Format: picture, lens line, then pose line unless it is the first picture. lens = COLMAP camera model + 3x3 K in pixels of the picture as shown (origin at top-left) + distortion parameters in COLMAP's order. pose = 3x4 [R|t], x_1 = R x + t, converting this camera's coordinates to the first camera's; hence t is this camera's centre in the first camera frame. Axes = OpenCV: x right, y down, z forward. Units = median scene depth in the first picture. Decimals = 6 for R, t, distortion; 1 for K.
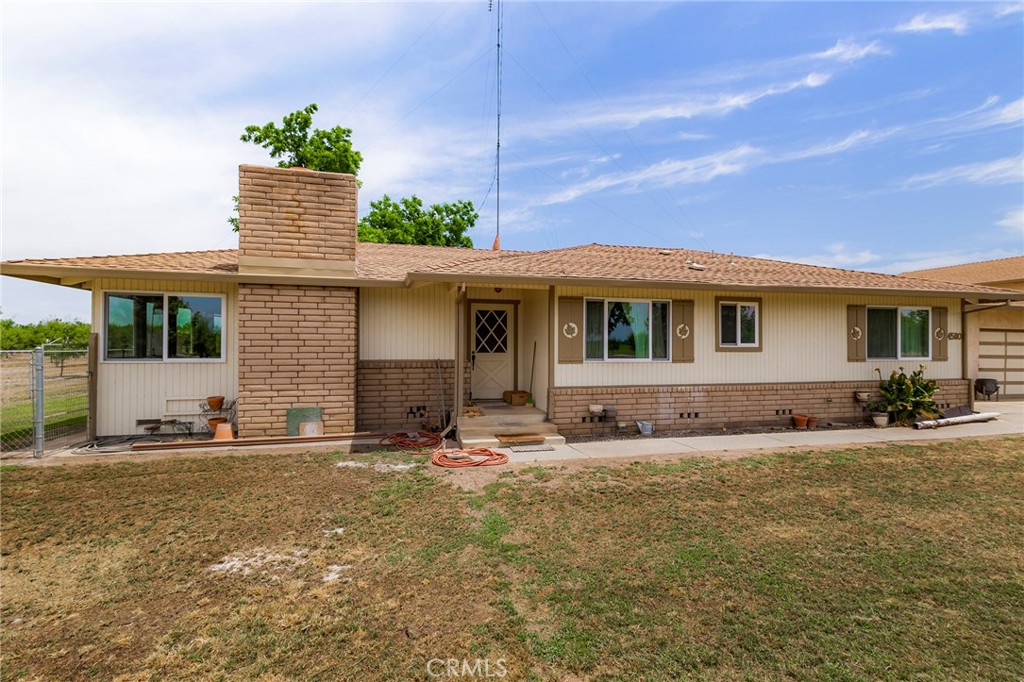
lens RADIAL K [[460.0, 0, 515.7], [0, 460.0, 339.0], [0, 0, 1]] dist [0.007397, 0.000347]
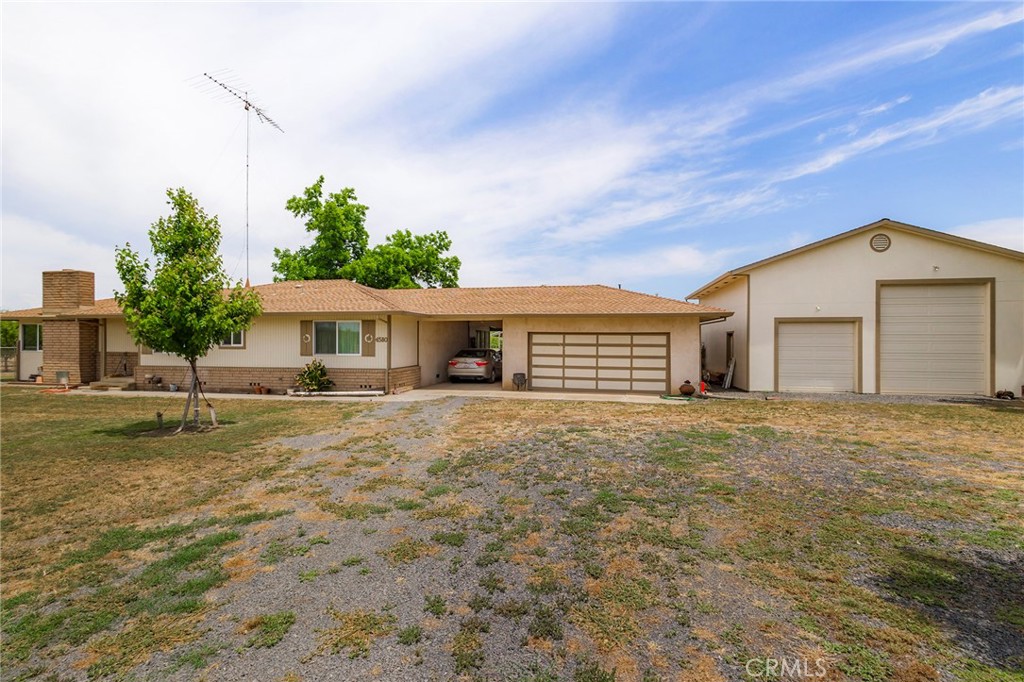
lens RADIAL K [[460.0, 0, 507.5], [0, 460.0, 346.2], [0, 0, 1]] dist [0.007397, 0.000347]
pose [[0.901838, 0.001749, -0.432071, 2.195591], [0.004781, 0.999890, 0.014027, -0.004269], [0.432049, -0.014716, 0.901730, -0.165363]]
